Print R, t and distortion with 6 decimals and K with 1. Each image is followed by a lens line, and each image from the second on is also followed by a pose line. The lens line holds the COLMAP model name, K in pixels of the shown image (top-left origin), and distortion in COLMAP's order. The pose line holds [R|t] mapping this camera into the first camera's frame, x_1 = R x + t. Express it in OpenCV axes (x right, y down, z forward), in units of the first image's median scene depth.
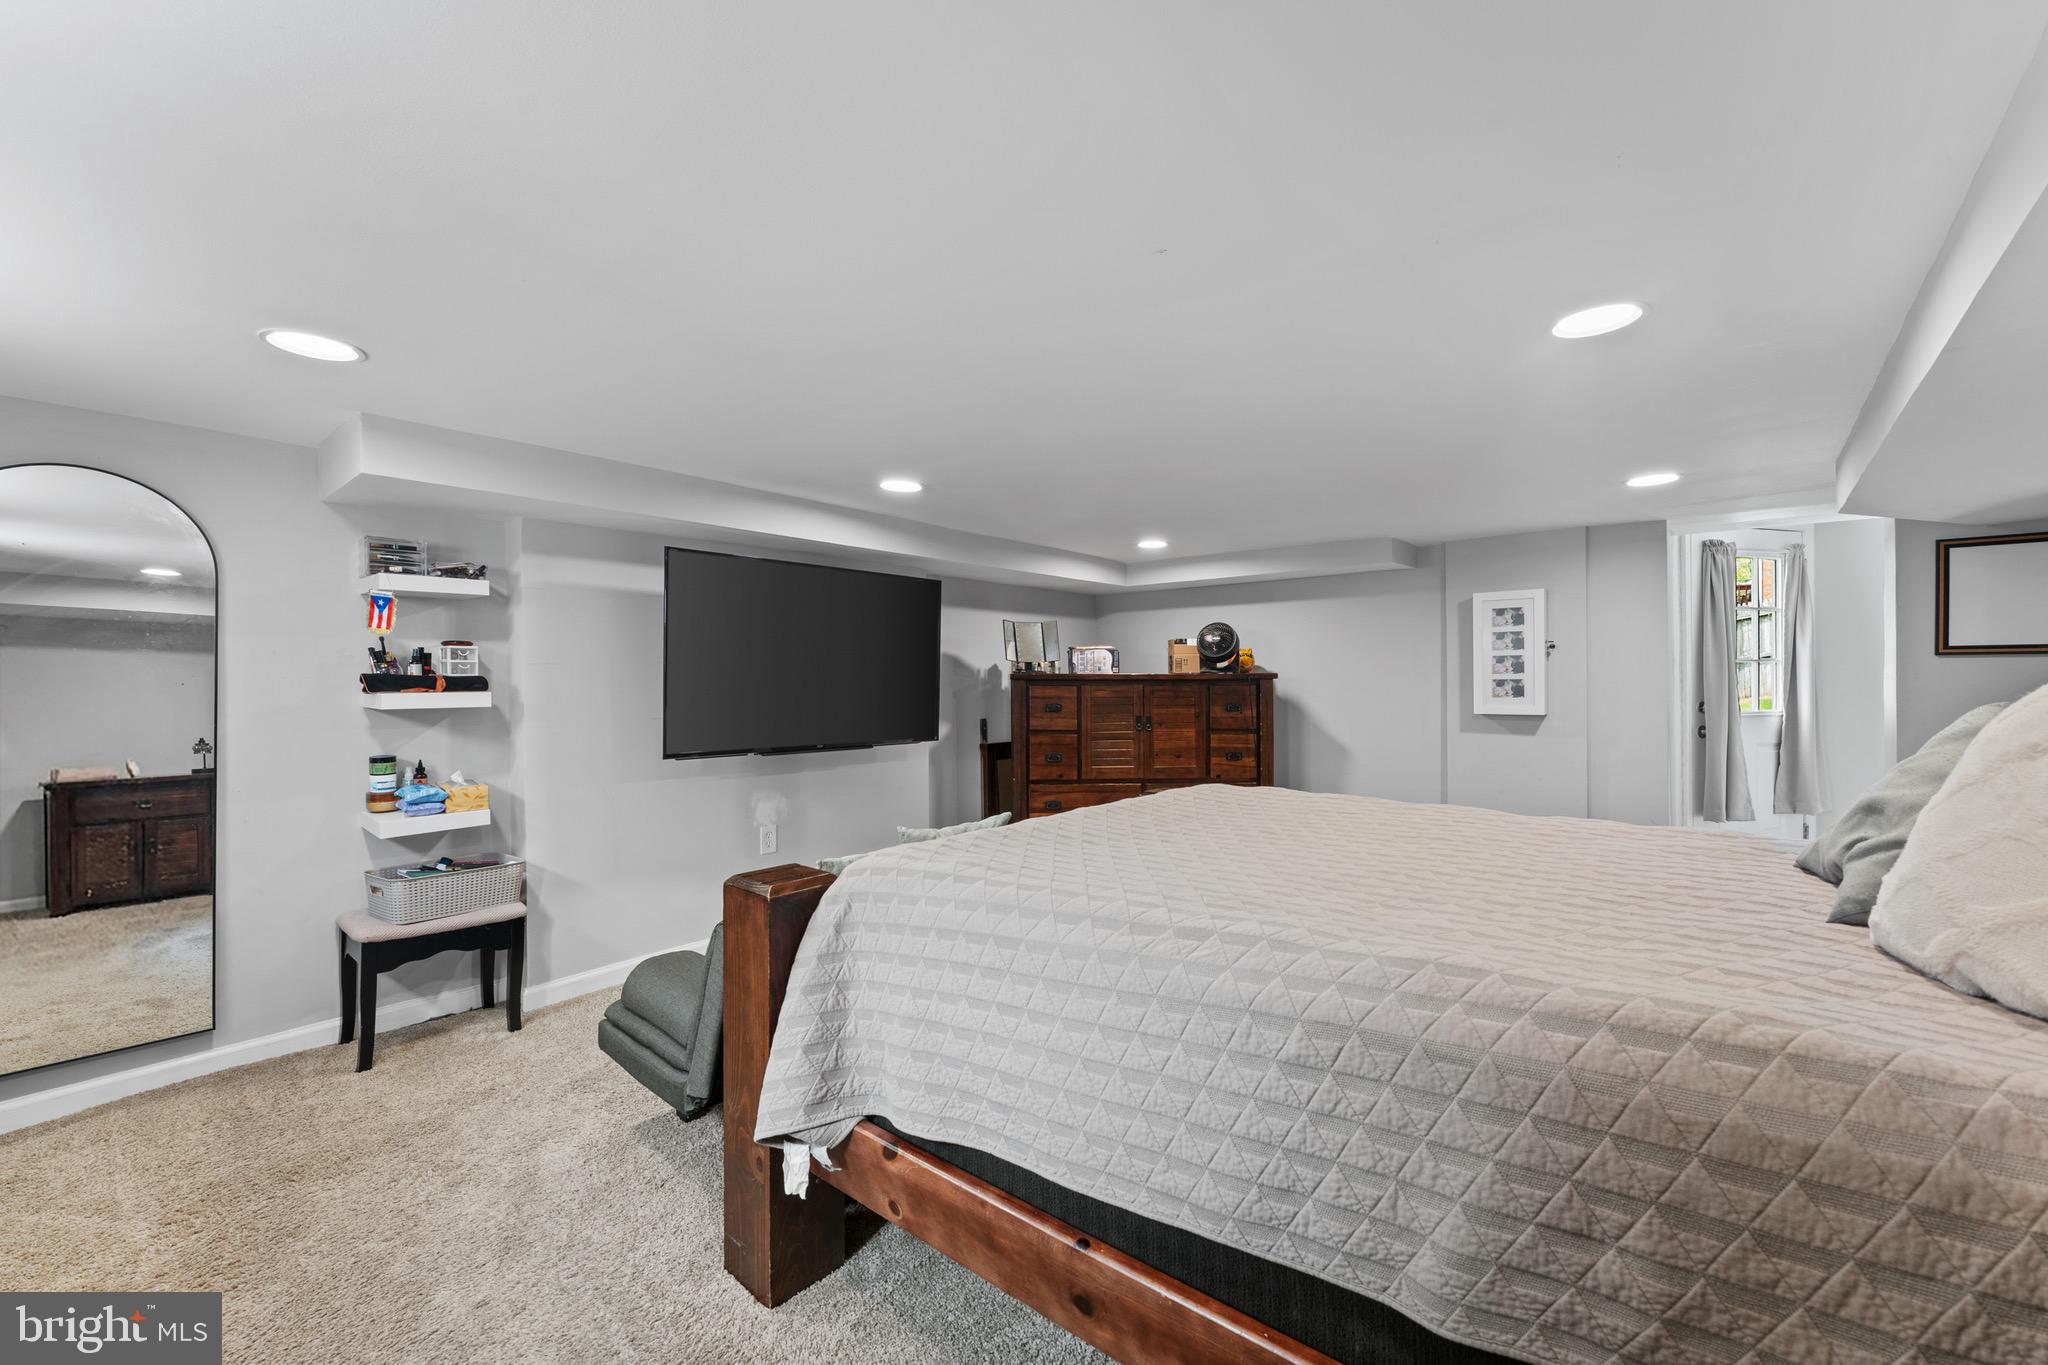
lens RADIAL K [[819.1, 0, 1022.0], [0, 819.1, 672.0], [0, 0, 1]] dist [-0.000141, -0.000212]
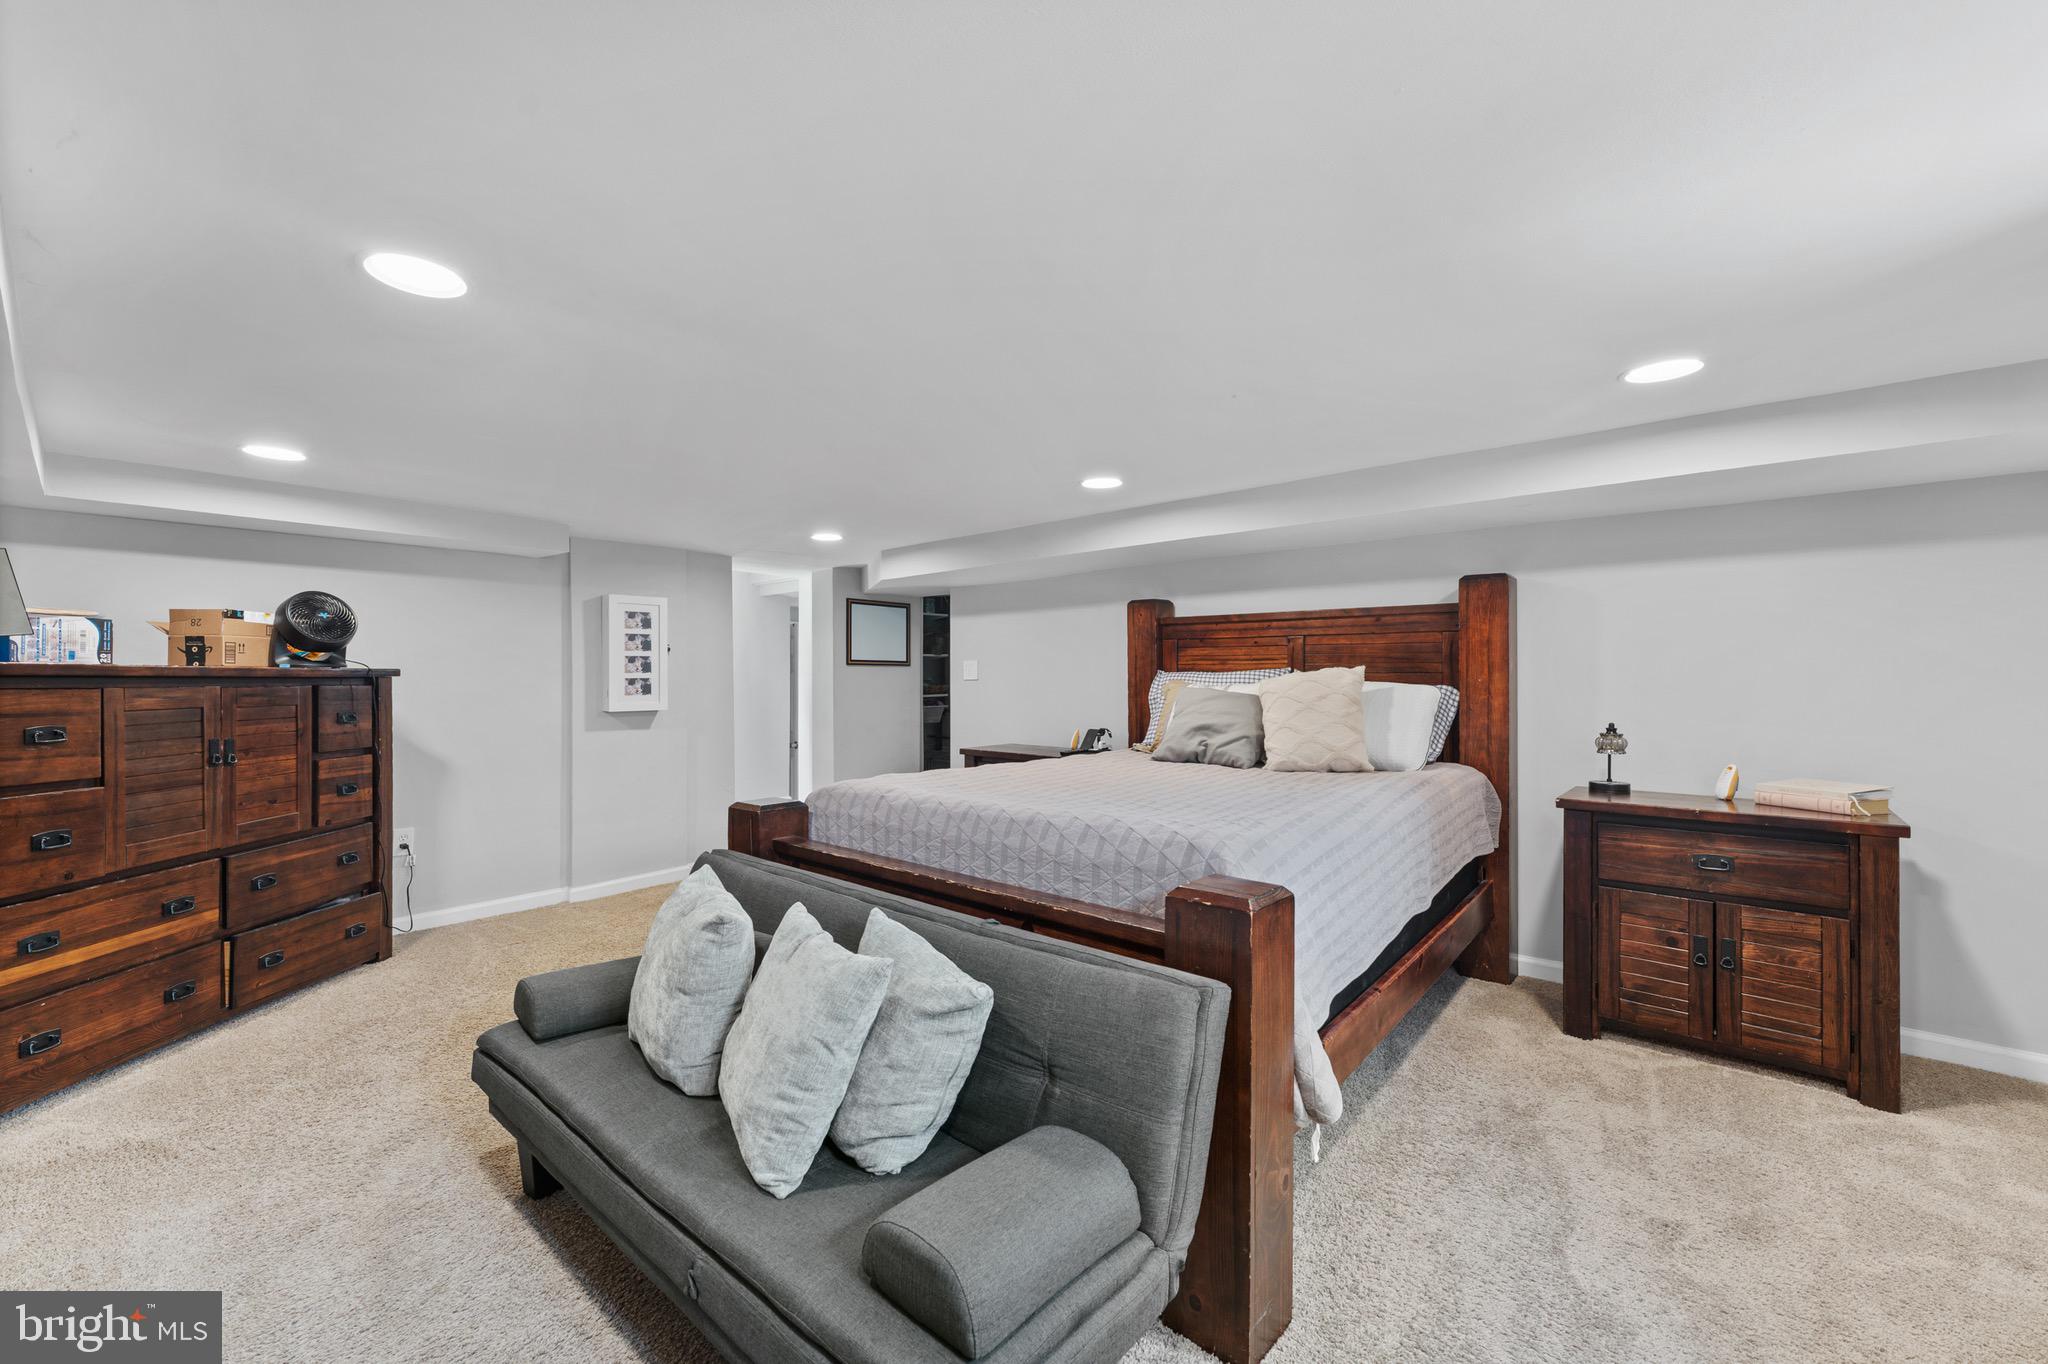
lens RADIAL K [[819.1, 0, 1022.0], [0, 819.1, 671.5], [0, 0, 1]] dist [-0.000141, -0.000212]
pose [[0.012665, 0.012547, 0.999841, -0.426681], [-0.007616, 0.999893, -0.012451, 0.008676], [-0.999891, -0.007457, 0.012759, 0.433654]]
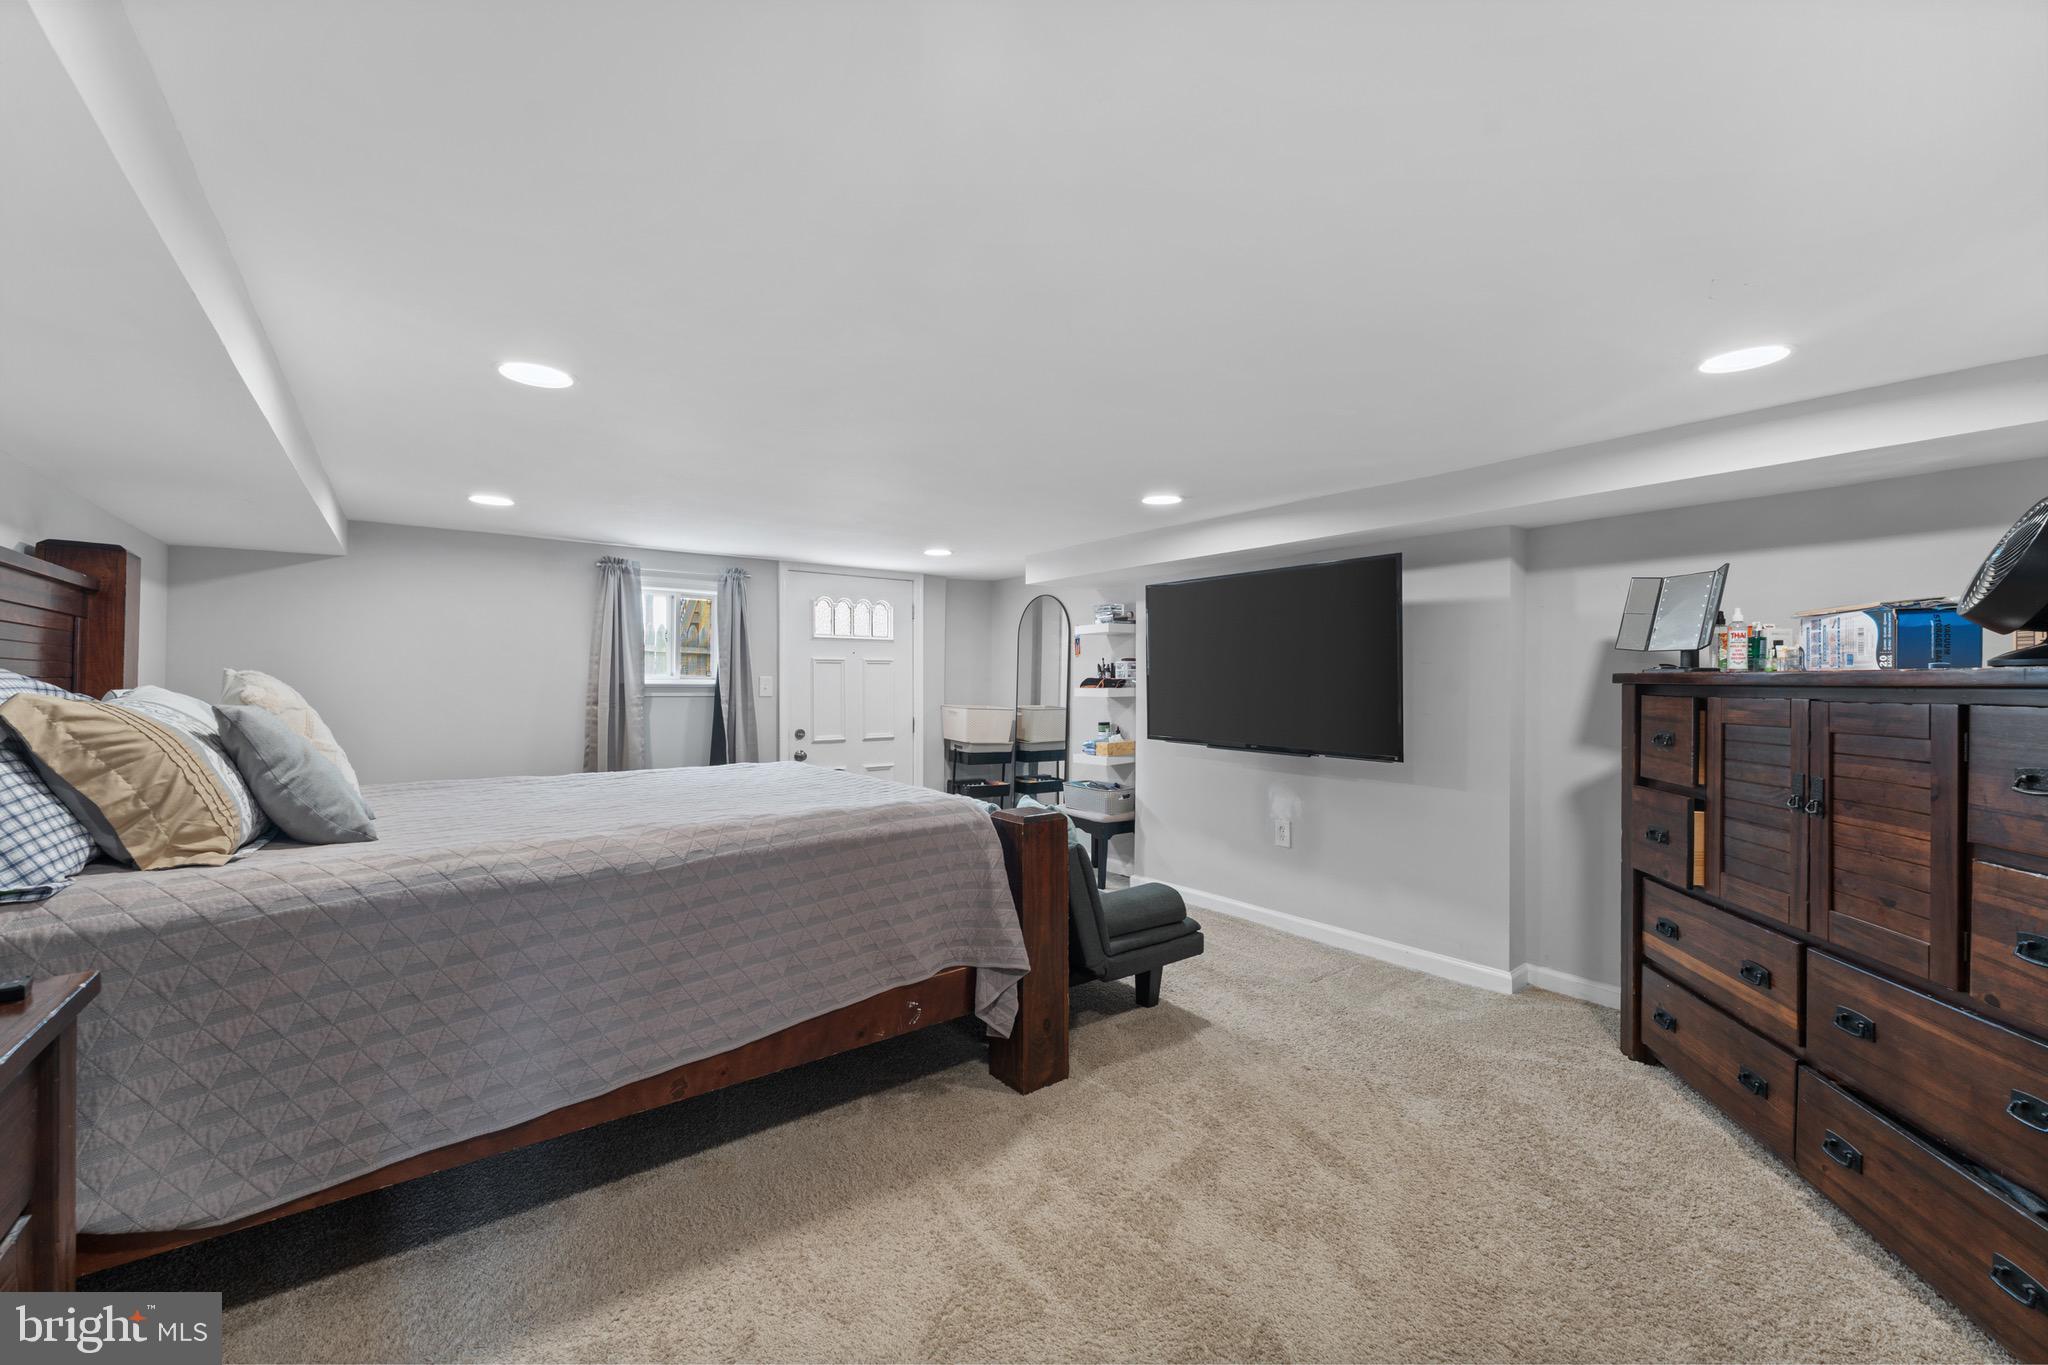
lens RADIAL K [[814.8, 0, 1023.6], [0, 814.8, 673.8], [0, 0, 1]] dist [-0.000387, -0.000381]
pose [[-0.214642, -0.003213, -0.976688, 0.626612], [0.011755, 0.999914, -0.005873, 0.001266], [0.976622, -0.012742, -0.214585, 0.718968]]
